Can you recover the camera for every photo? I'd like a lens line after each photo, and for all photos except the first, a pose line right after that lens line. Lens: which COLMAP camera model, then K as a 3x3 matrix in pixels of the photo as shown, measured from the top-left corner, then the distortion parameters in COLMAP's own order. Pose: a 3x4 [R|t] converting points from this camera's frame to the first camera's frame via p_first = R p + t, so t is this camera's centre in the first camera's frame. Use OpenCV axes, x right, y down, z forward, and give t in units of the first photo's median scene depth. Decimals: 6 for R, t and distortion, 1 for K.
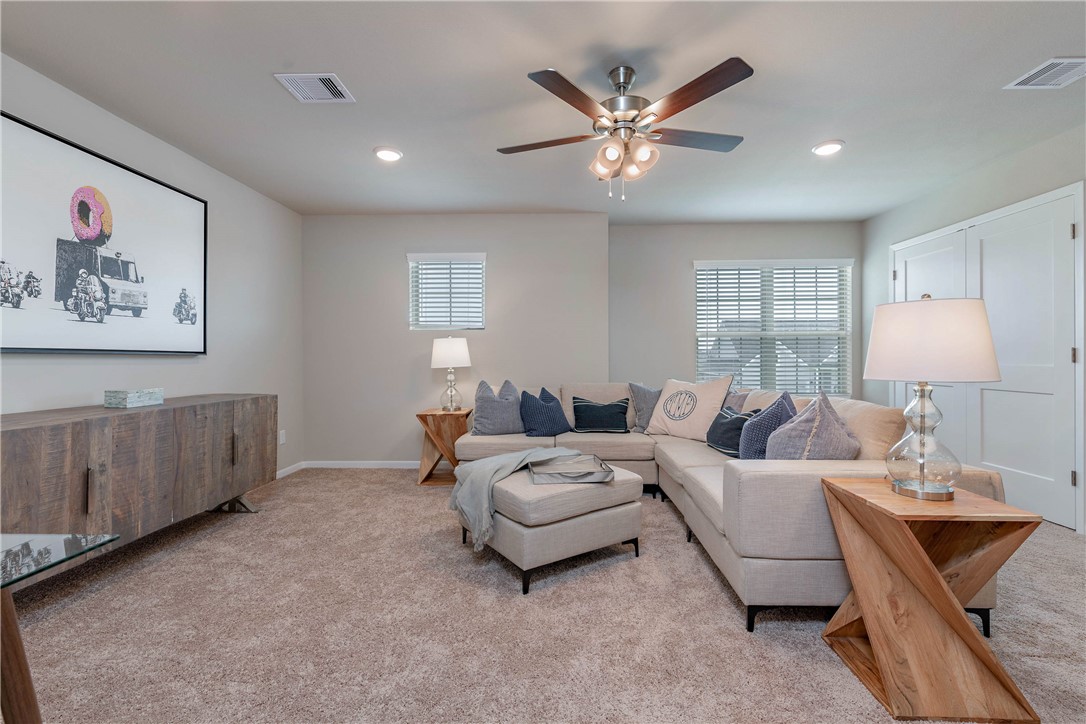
lens RADIAL K [[469.8, 0, 554.0], [0, 469.8, 351.2], [0, 0, 1]] dist [-0.000829, -0.000414]
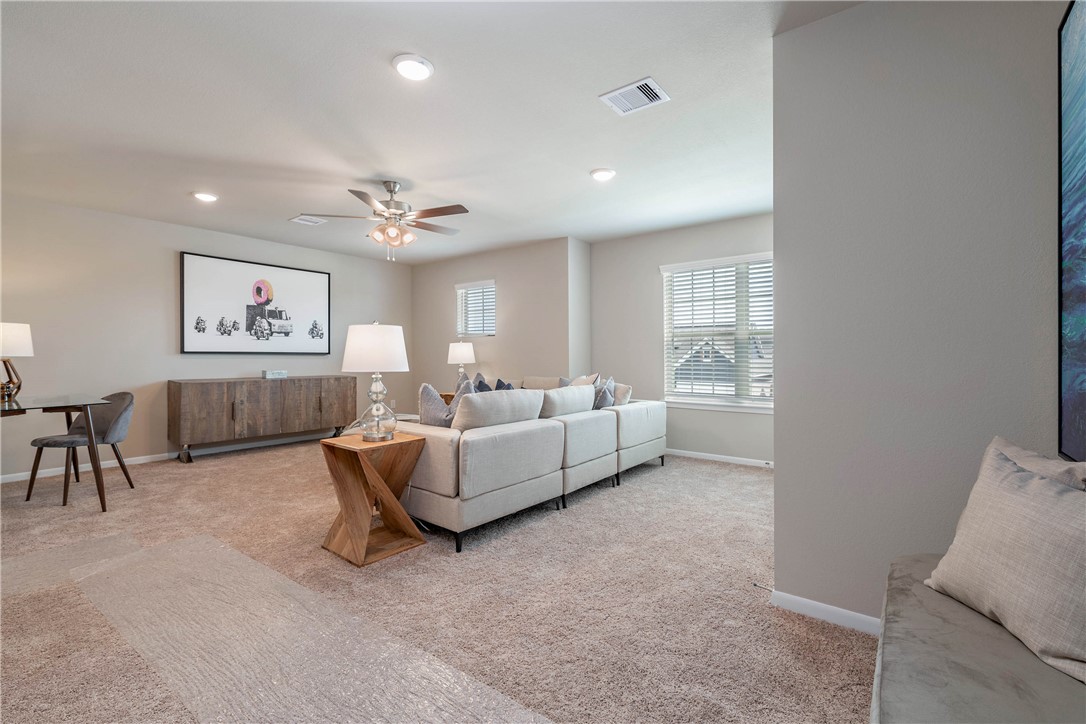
lens RADIAL K [[469.8, 0, 554.0], [0, 469.8, 351.2], [0, 0, 1]] dist [-0.000829, -0.000414]
pose [[0.808150, -0.001491, -0.588975, 1.394578], [0.003912, 0.999988, 0.002835, -0.008554], [0.588964, -0.004595, 0.808146, 0.005603]]
